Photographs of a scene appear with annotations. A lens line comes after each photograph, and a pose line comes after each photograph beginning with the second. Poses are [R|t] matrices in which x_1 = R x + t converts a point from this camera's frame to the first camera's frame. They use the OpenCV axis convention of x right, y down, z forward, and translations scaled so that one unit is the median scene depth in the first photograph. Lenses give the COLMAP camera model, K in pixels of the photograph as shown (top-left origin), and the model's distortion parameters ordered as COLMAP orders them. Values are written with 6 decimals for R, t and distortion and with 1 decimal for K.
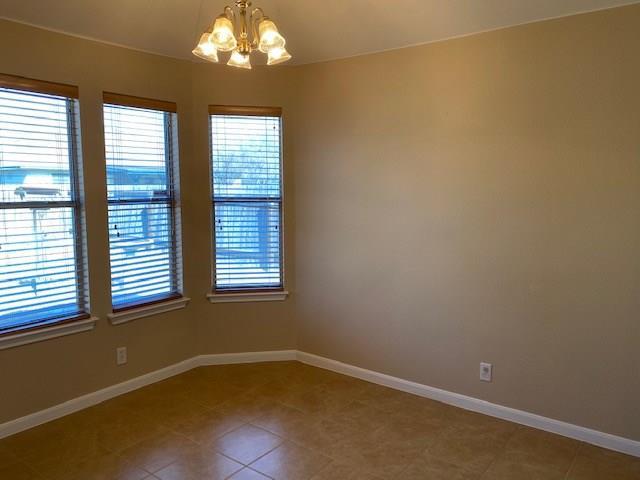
lens RADIAL K [[488.4, 0, 315.1], [0, 488.4, 235.3], [0, 0, 1]] dist [0.071097, -0.086320]
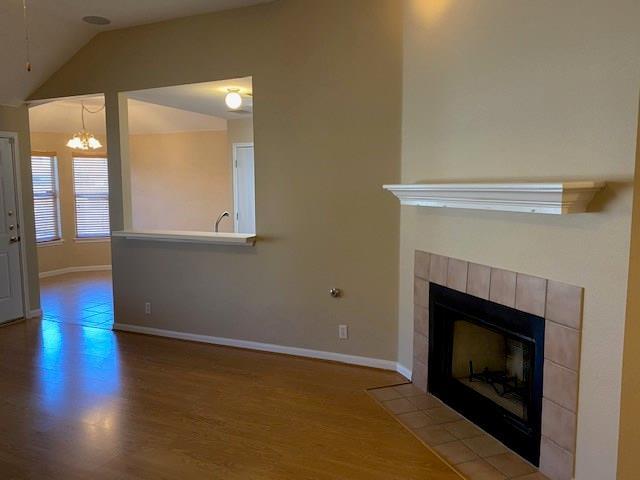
lens RADIAL K [[488.4, 0, 315.1], [0, 488.4, 235.3], [0, 0, 1]] dist [0.071097, -0.086320]
pose [[0.970108, -0.023417, 0.241541, 0.306627], [0.023433, 0.999721, 0.002806, 0.131129], [-0.241539, 0.002938, 0.970387, -1.456885]]
